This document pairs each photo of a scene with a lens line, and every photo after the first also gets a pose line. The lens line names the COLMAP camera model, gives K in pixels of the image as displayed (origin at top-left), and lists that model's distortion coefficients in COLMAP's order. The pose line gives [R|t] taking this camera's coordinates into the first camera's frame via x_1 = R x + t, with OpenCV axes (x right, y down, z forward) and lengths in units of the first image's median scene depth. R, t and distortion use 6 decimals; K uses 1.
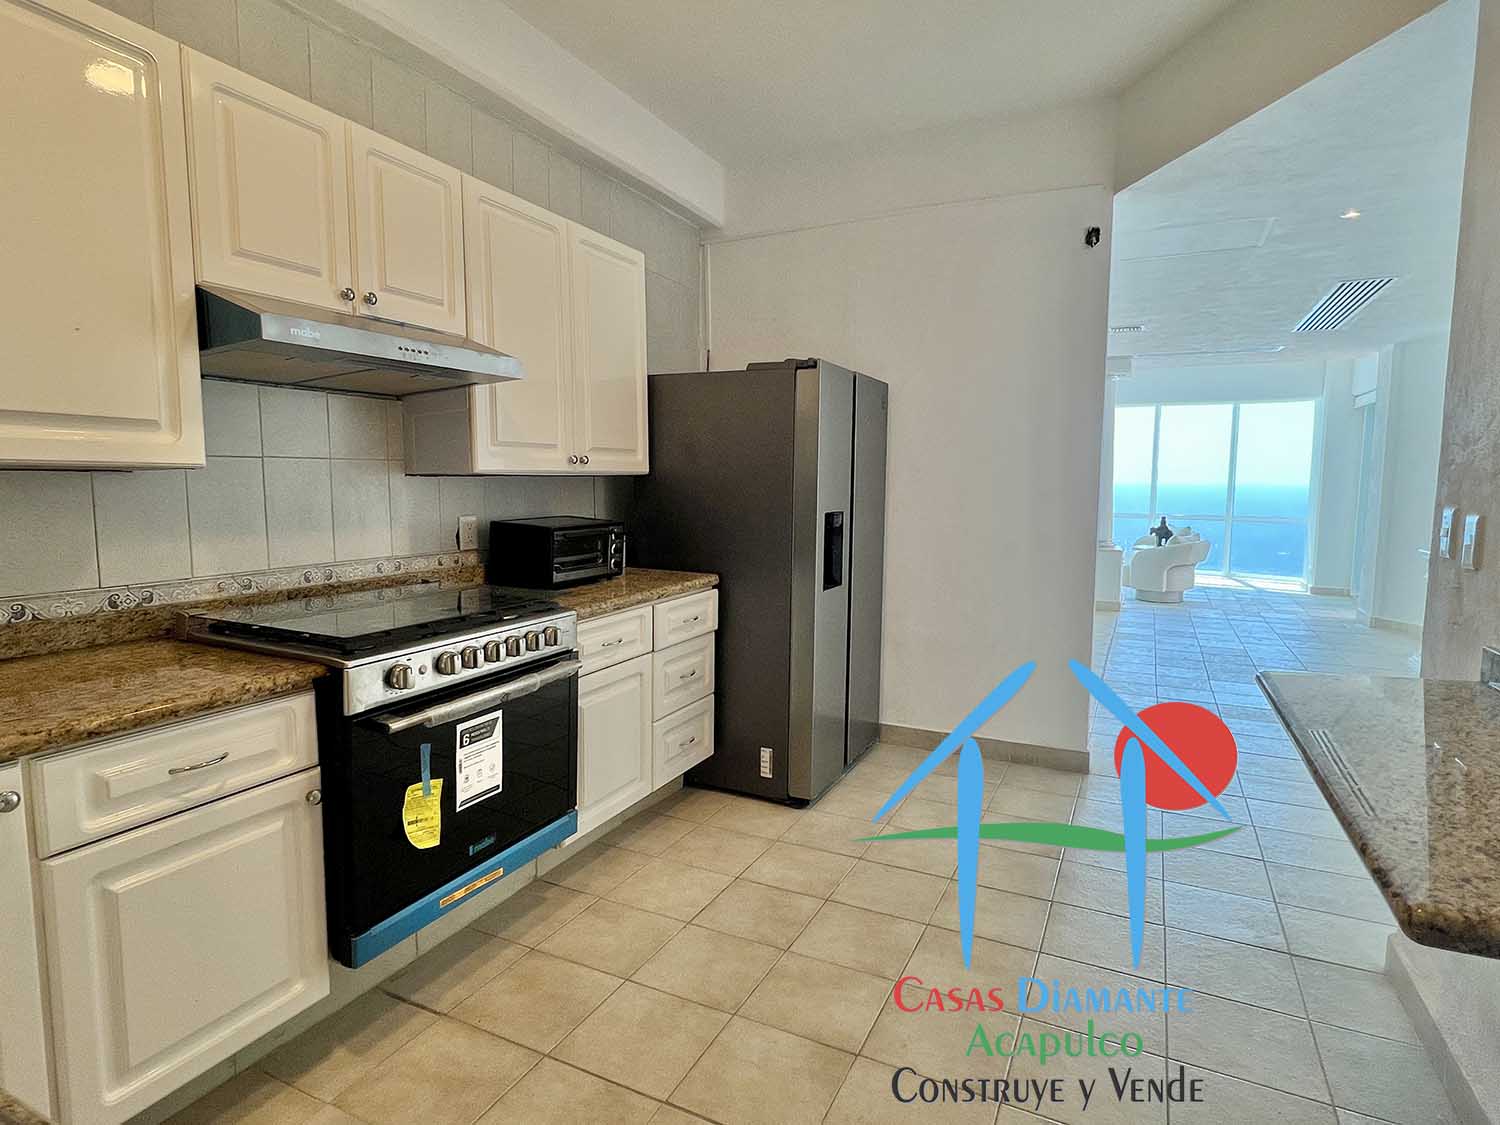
lens RADIAL K [[820.7, 0, 742.9], [0, 820.7, 563.4], [0, 0, 1]] dist [0.002980, 0.000788]
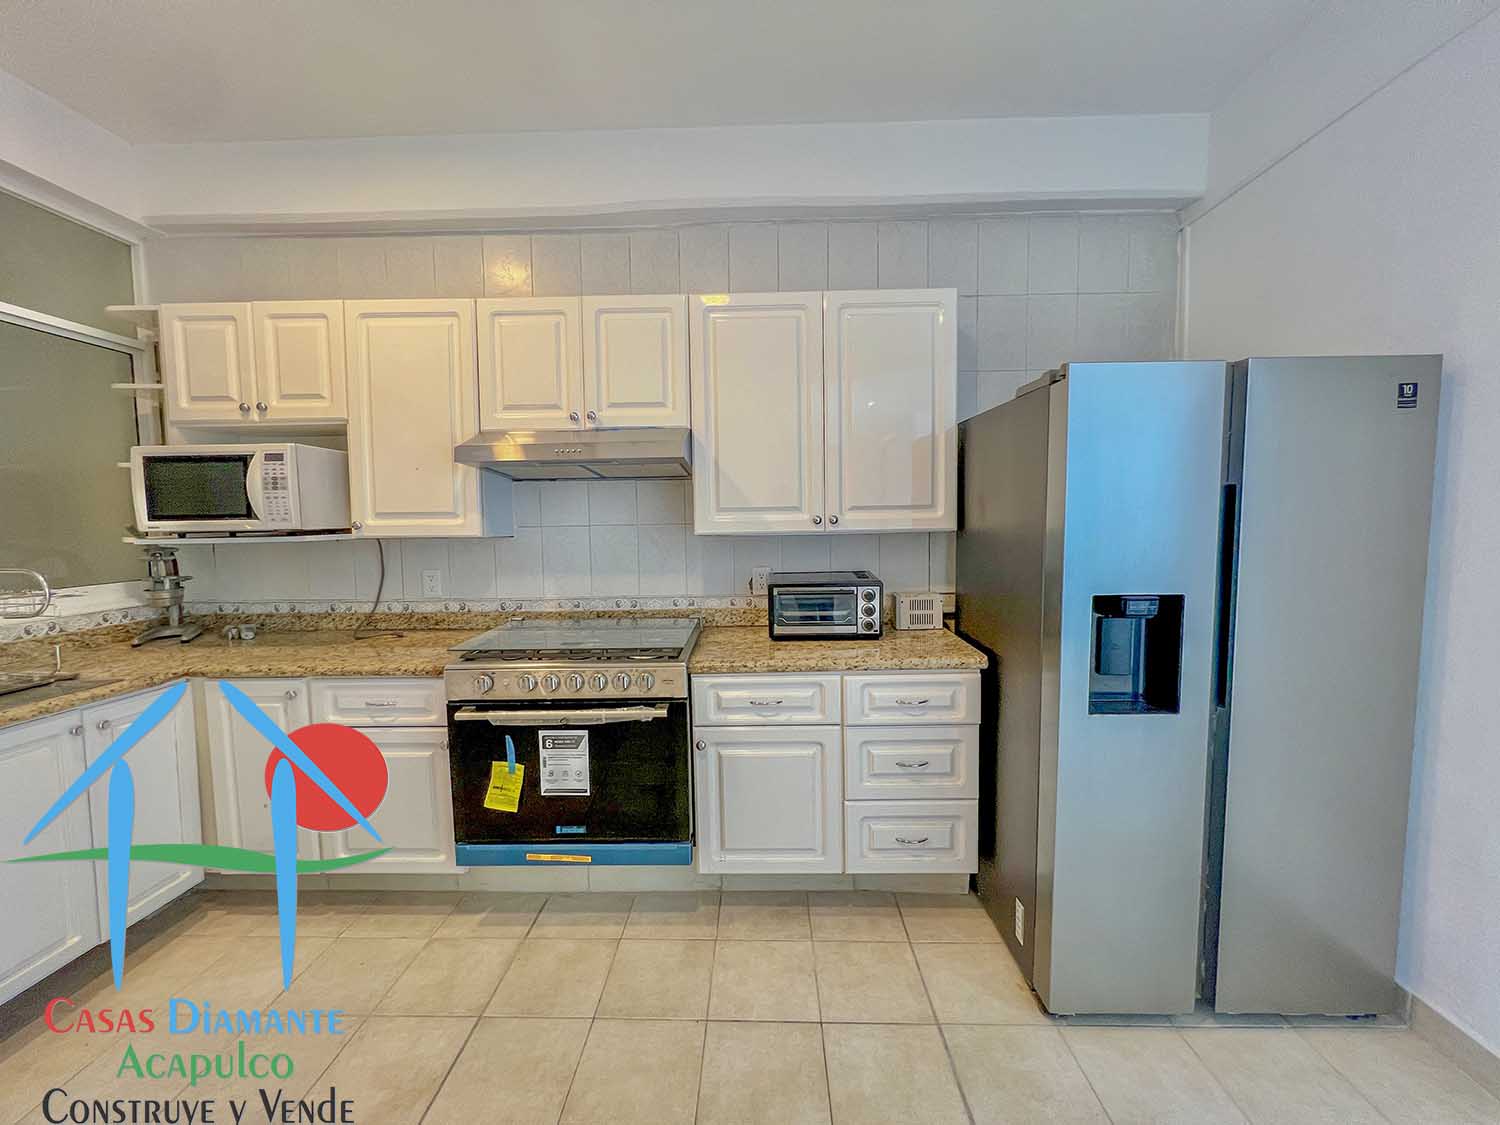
lens RADIAL K [[601.6, 0, 747.5], [0, 601.6, 559.8], [0, 0, 1]] dist [0.000420, 0.000152]
pose [[0.421917, 0.054146, -0.905016, 0.595434], [-0.076773, 0.996763, 0.023843, -0.115002], [0.903378, 0.059421, 0.424708, 0.785871]]
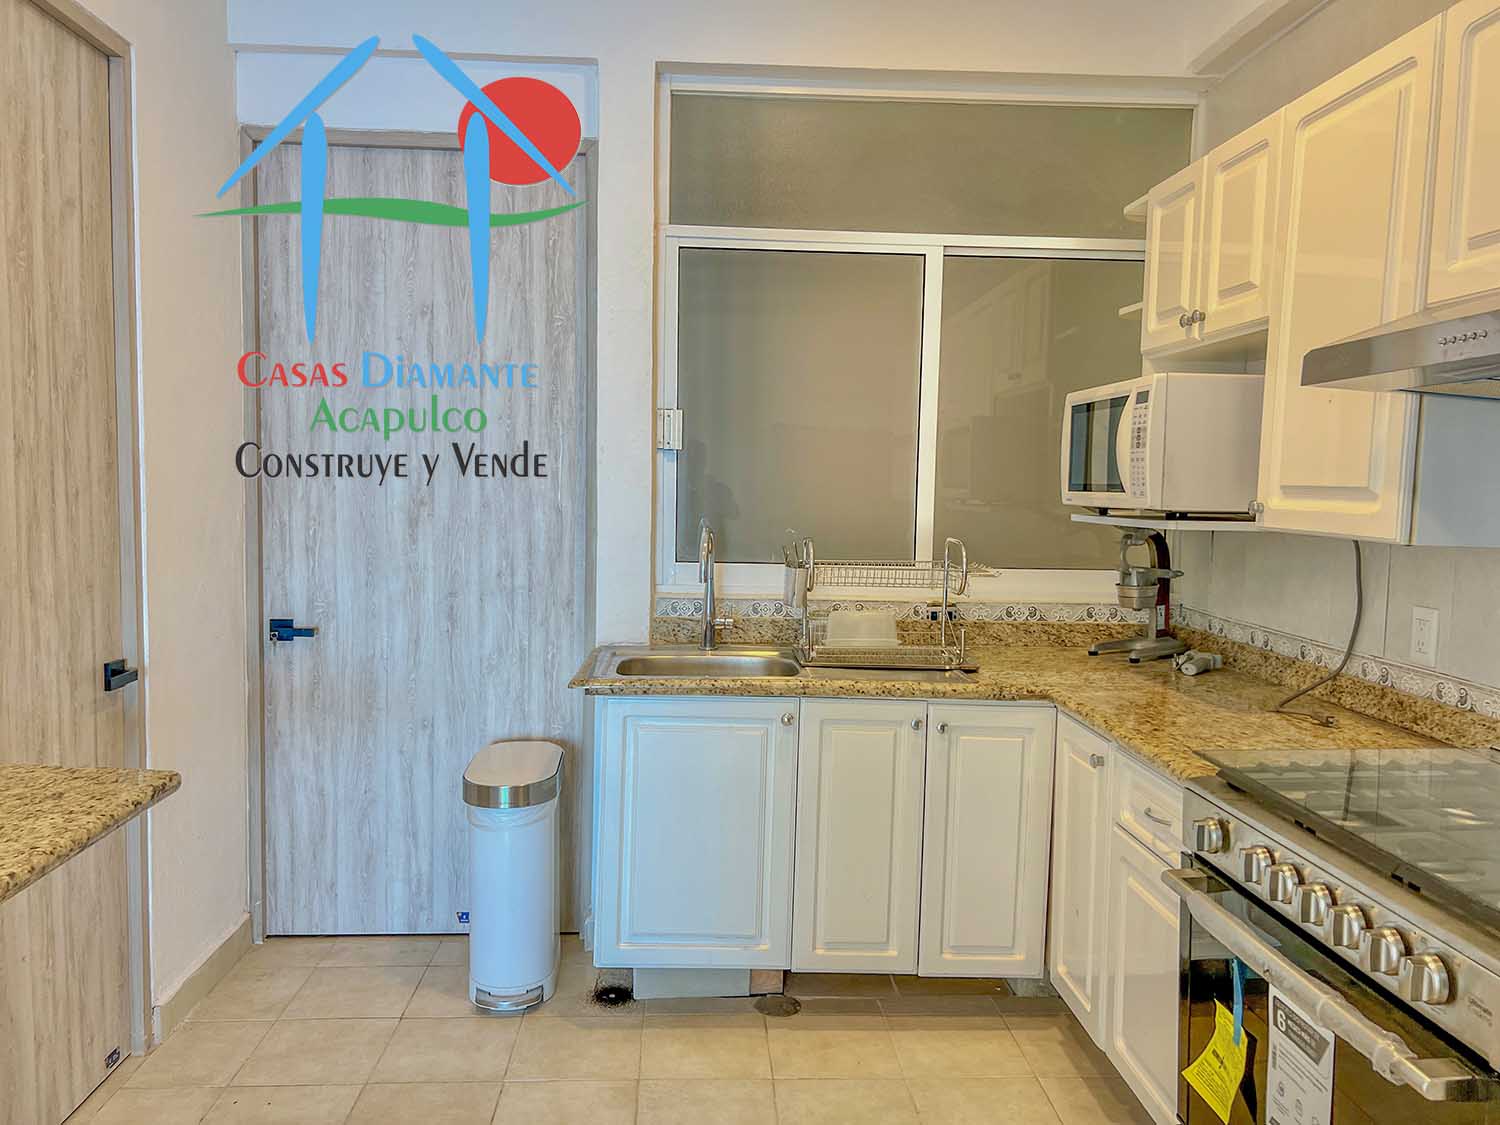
lens RADIAL K [[1125.1, 0, 747.4], [0, 1125.1, 566.7], [0, 0, 1]] dist [0.065564, -0.073690]
pose [[-0.870469, 0.017041, -0.491928, 0.343614], [-0.072591, 0.984028, 0.162539, -0.183362], [0.486841, 0.177195, -0.855329, 1.318717]]
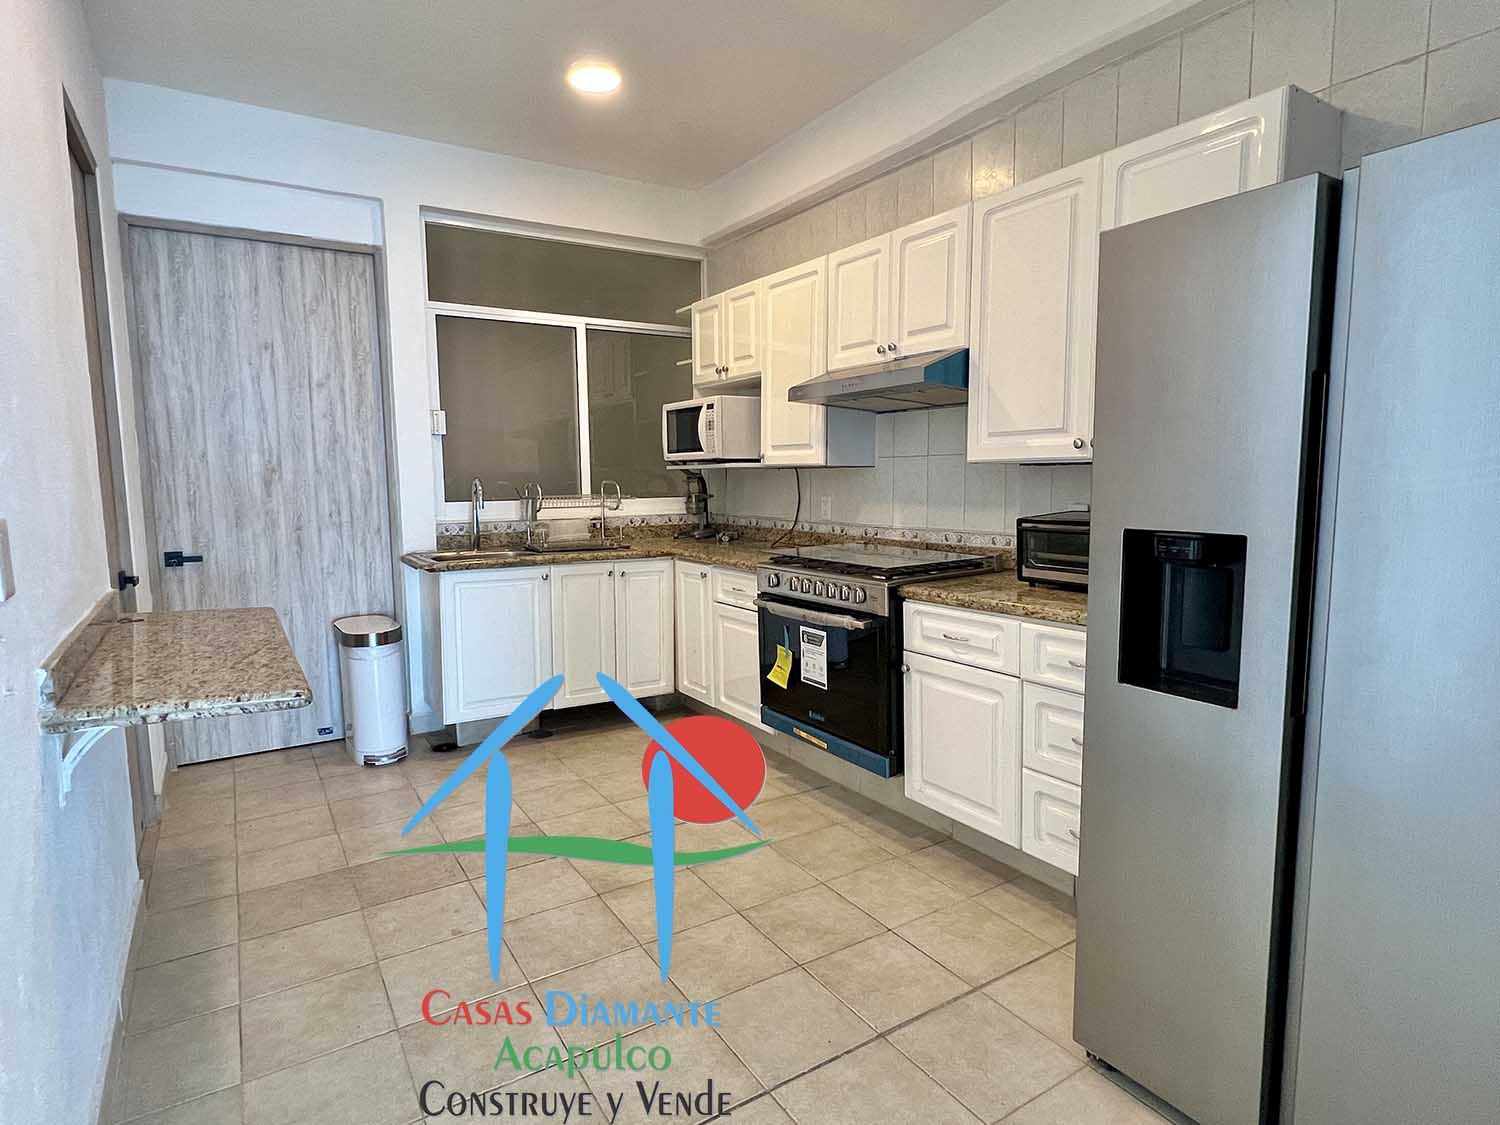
lens RADIAL K [[820.7, 0, 742.9], [0, 820.7, 563.4], [0, 0, 1]] dist [0.002980, 0.000788]
pose [[-0.522311, 0.094182, -0.847538, 0.936053], [-0.078783, 0.984302, 0.157931, -0.146474], [0.849108, 0.149261, -0.506692, 1.519019]]
